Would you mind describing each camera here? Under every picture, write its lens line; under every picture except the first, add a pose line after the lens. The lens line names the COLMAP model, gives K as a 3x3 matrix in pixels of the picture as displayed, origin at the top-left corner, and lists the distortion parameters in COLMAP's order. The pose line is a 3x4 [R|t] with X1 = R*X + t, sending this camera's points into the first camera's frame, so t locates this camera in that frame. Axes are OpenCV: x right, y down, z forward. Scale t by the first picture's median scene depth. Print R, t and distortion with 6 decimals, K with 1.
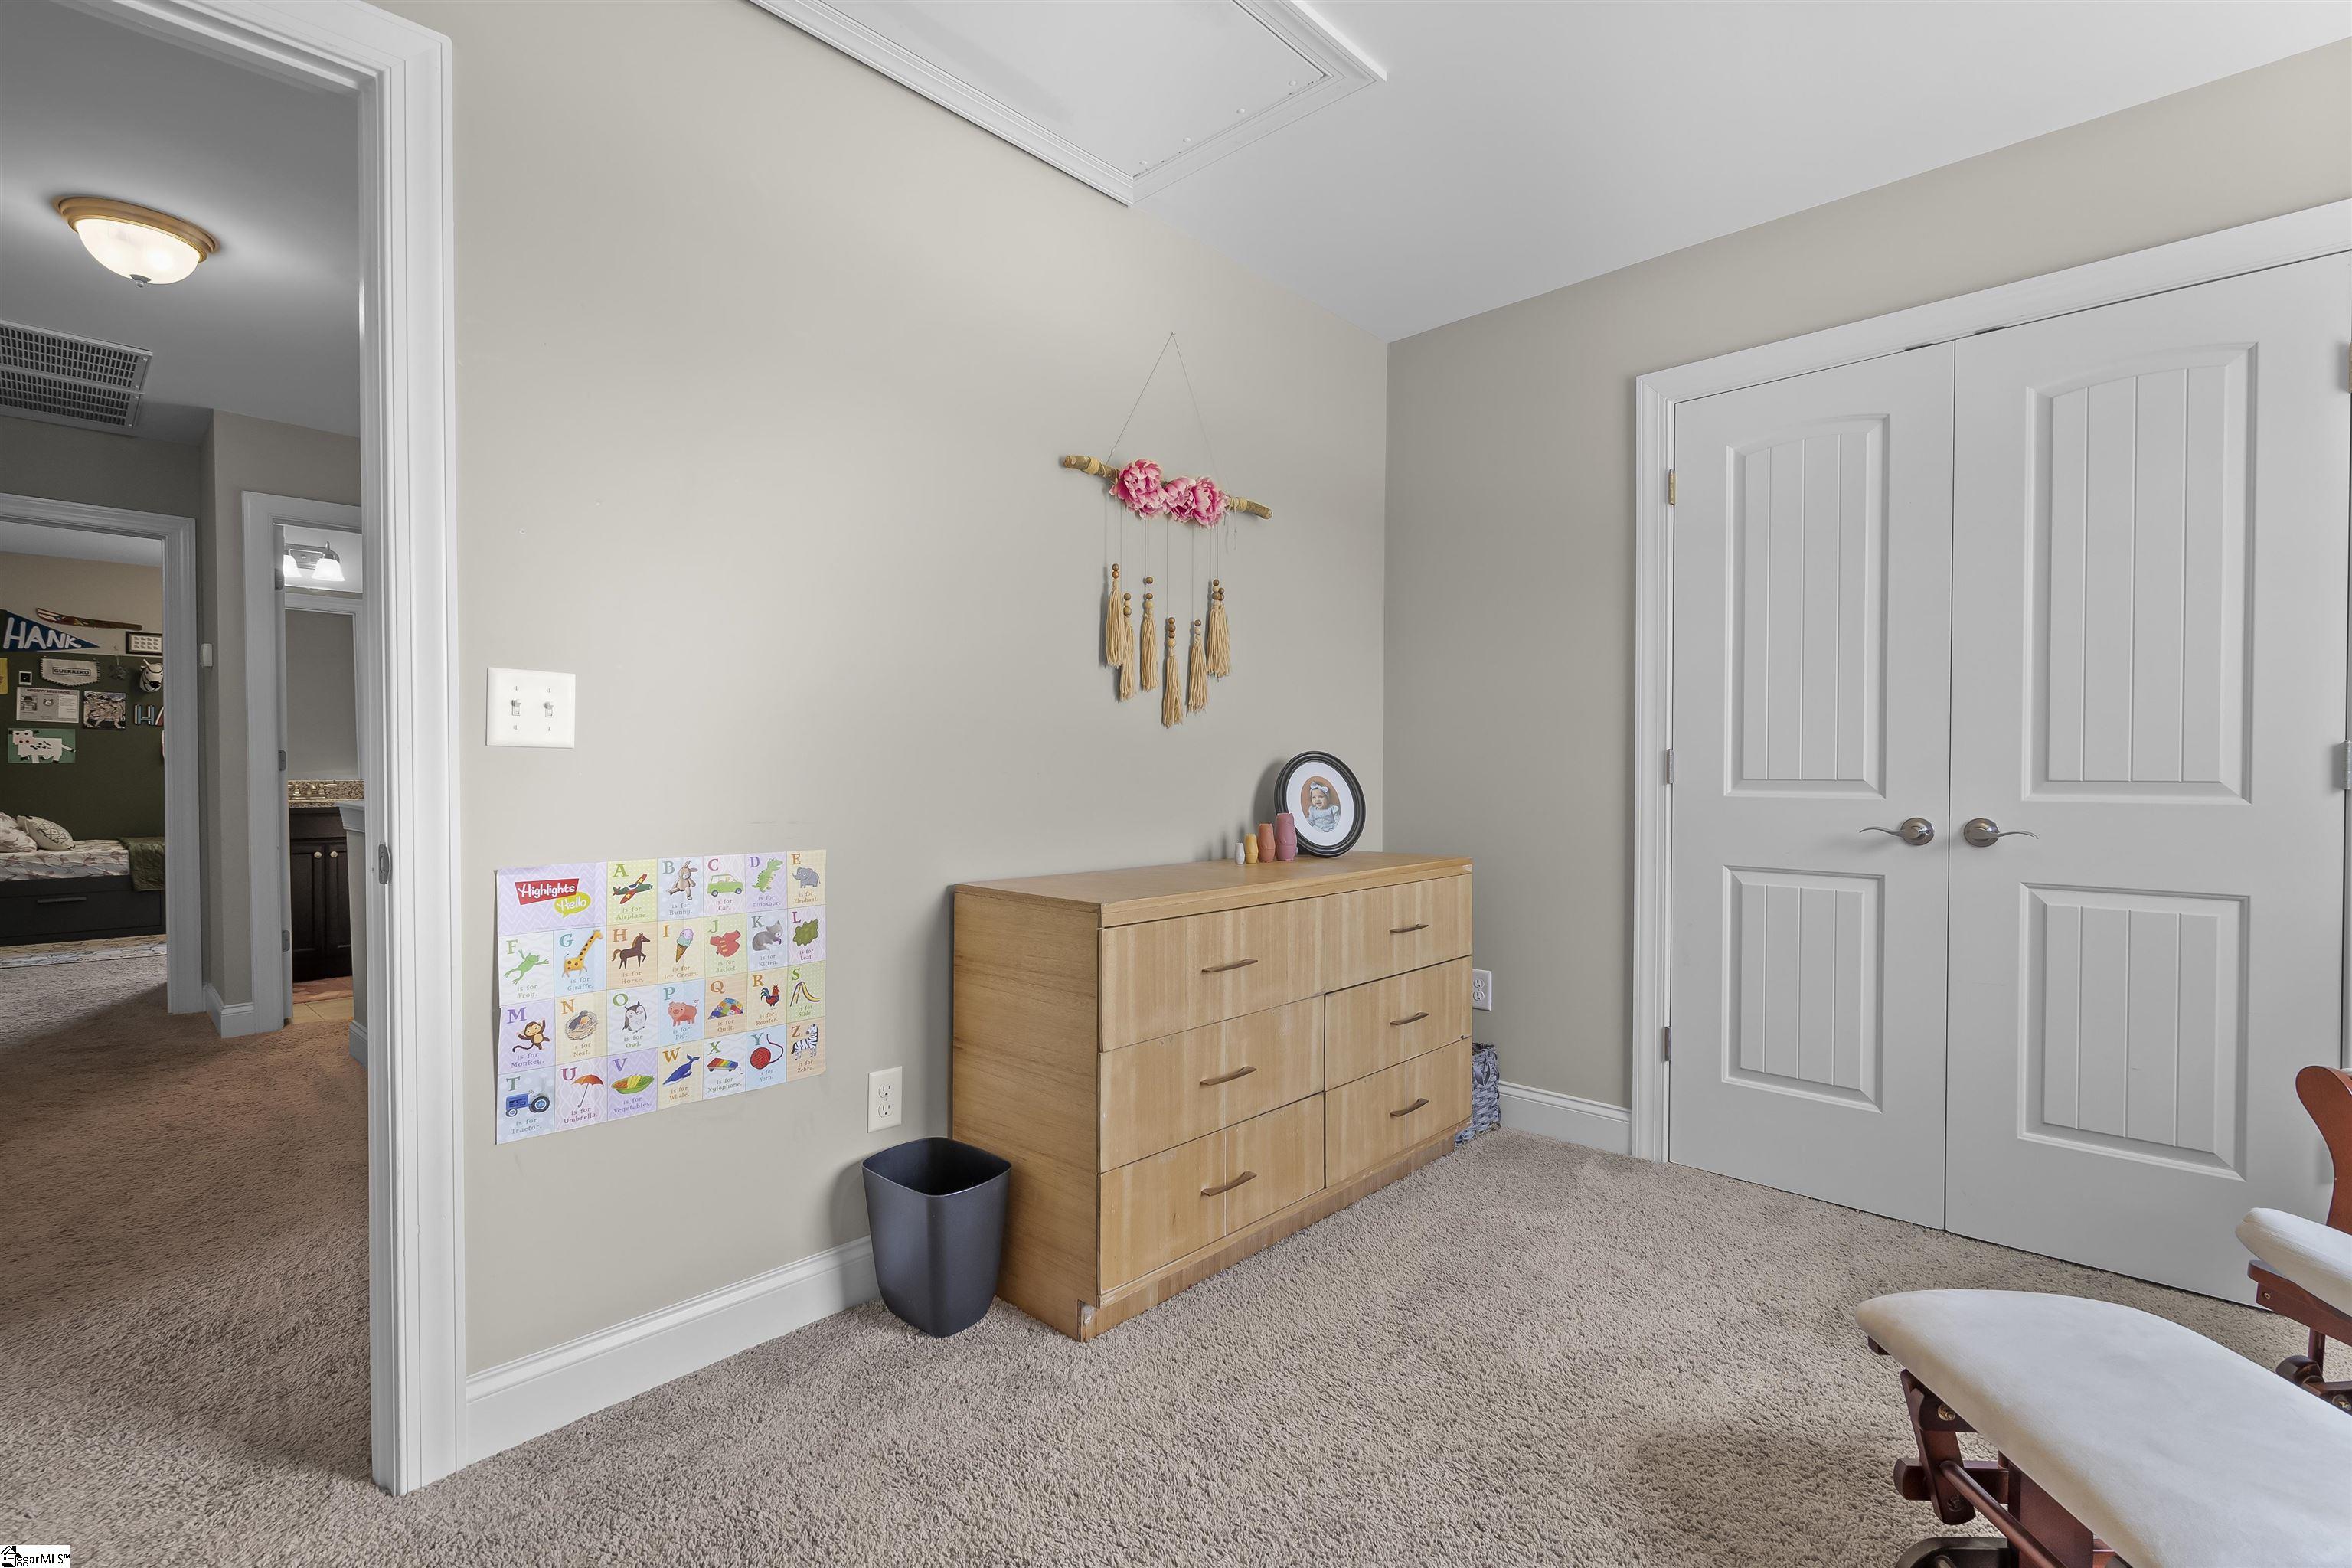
lens RADIAL K [[1072.5, 0, 1176.0], [0, 1072.5, 784.0], [0, 0, 1]] dist [0.001372, 0.000386]
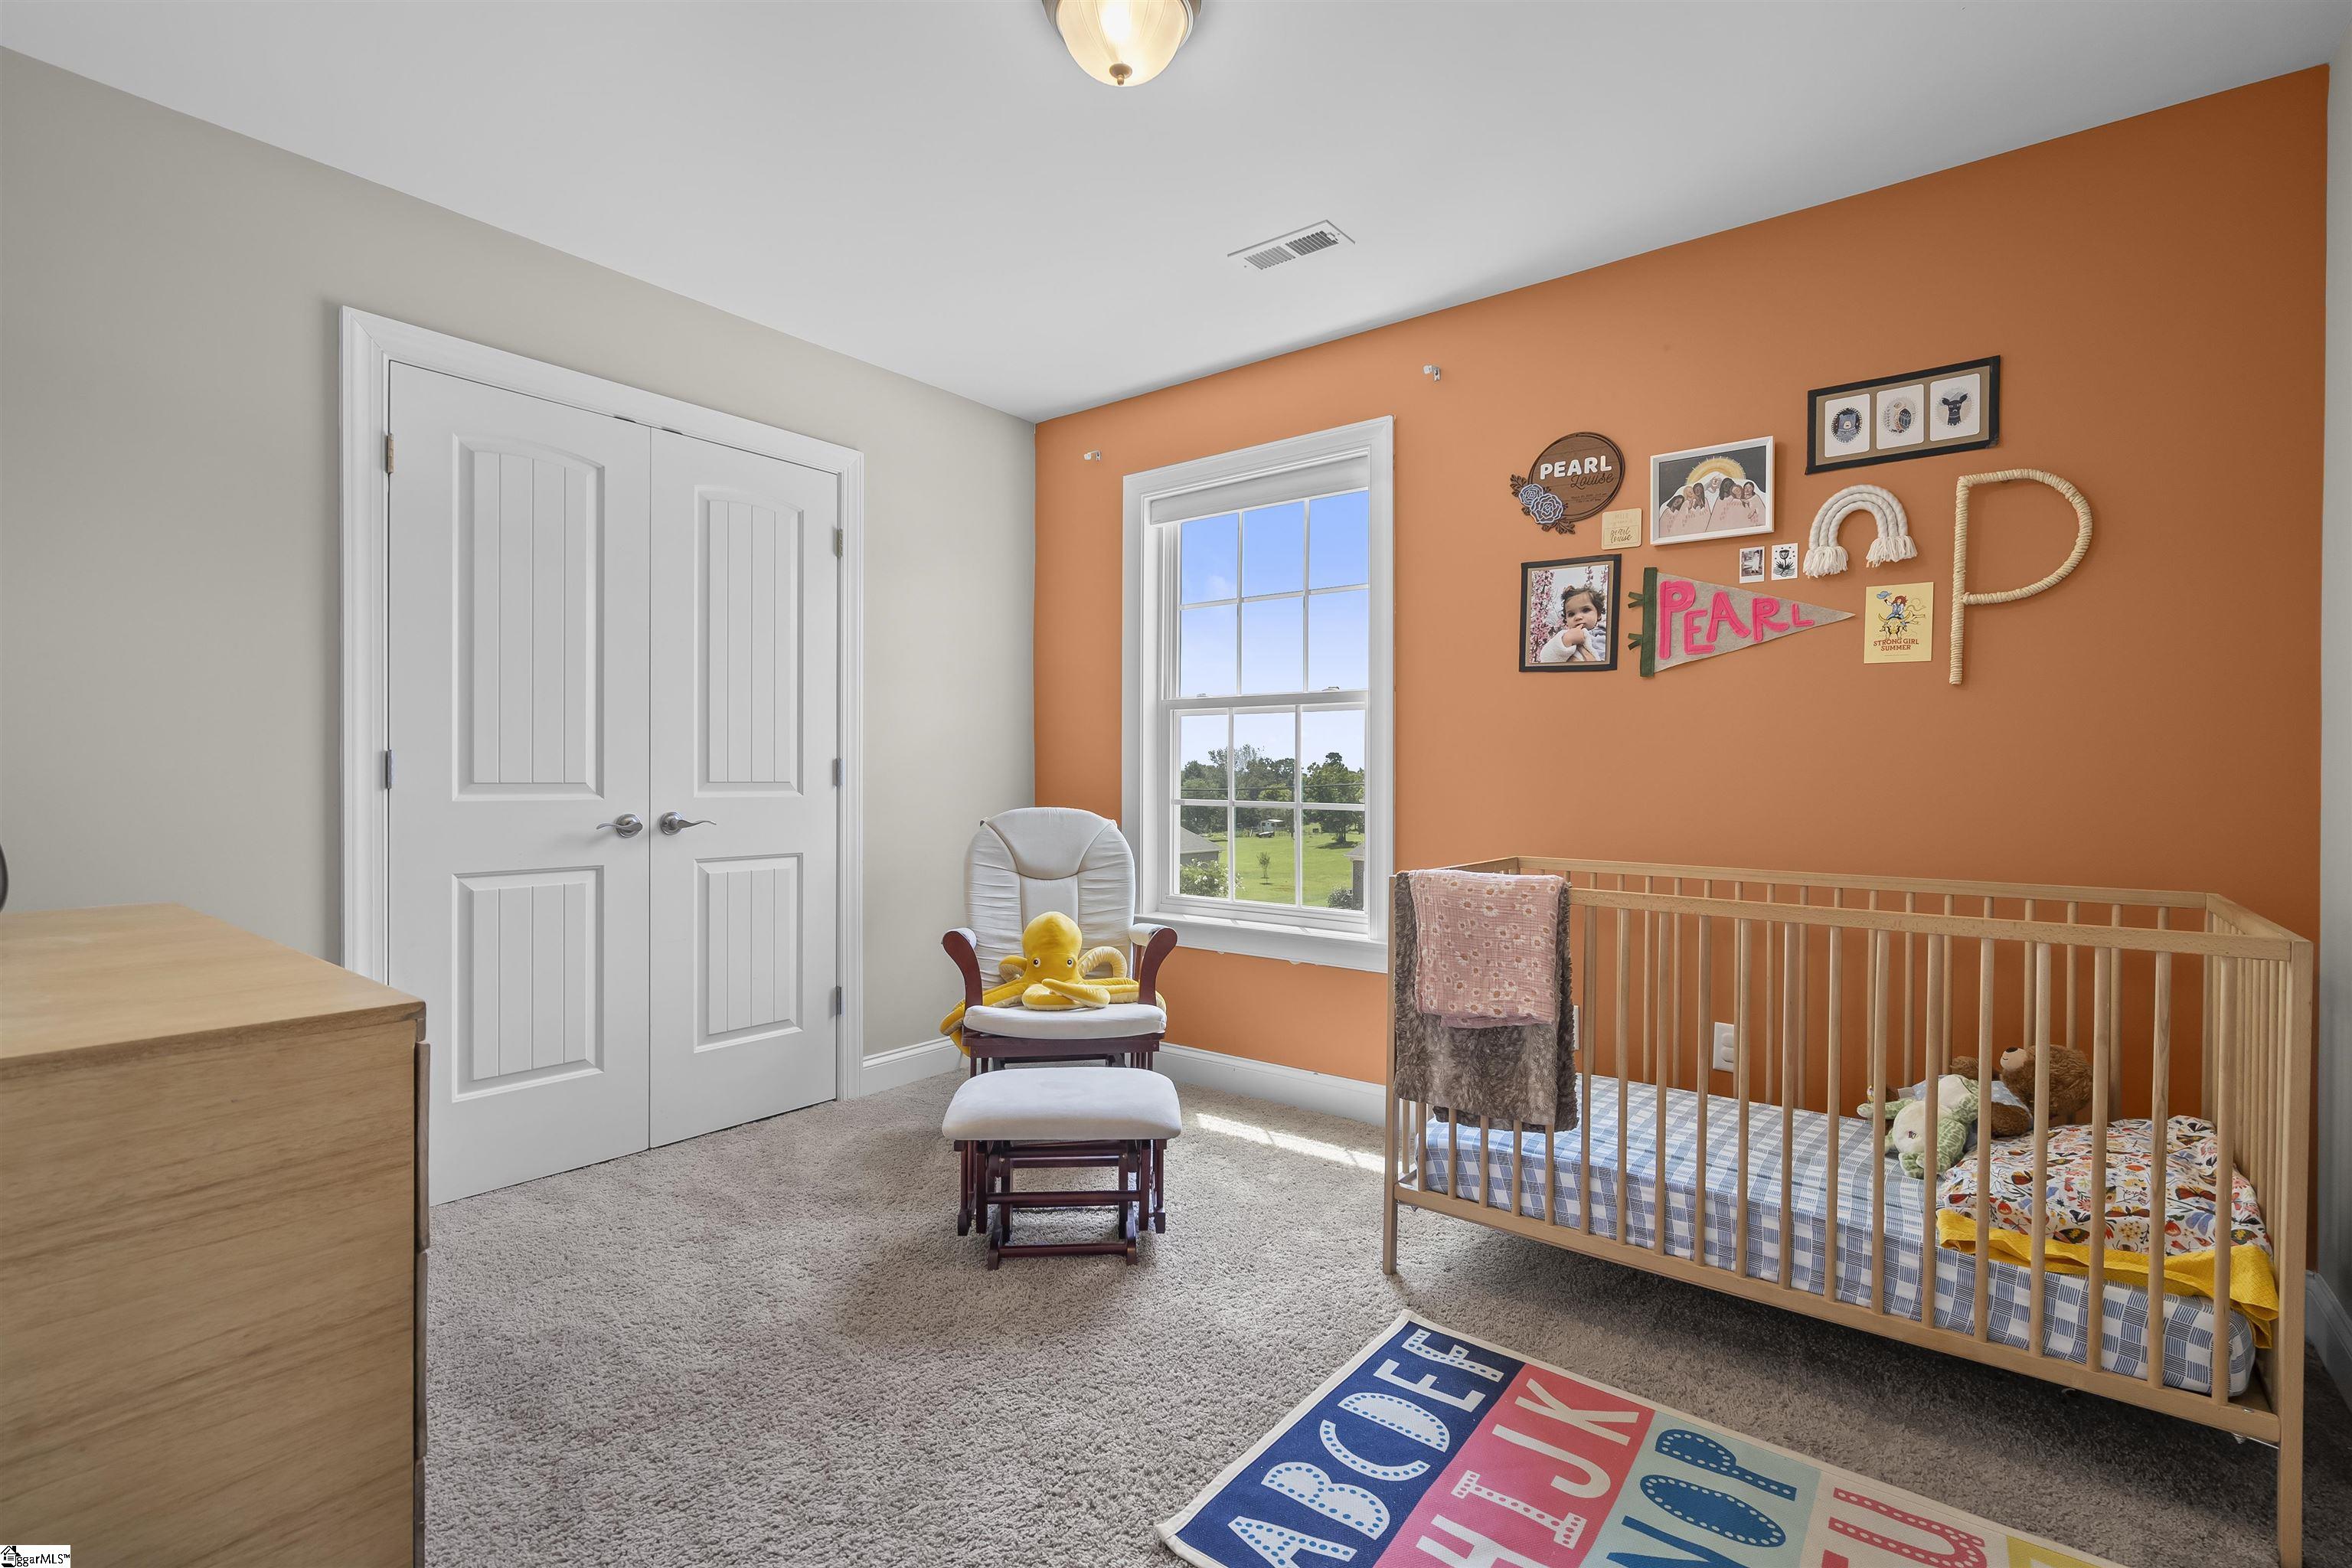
lens RADIAL K [[1054.6, 0, 1176.0], [0, 1054.6, 784.0], [0, 0, 1]] dist [-0.003420, 0.001014]
pose [[-0.097917, -0.009537, 0.995149, -0.513653], [0.008879, 0.999906, 0.010457, -0.008611], [-0.995155, 0.009860, -0.097823, 0.487104]]
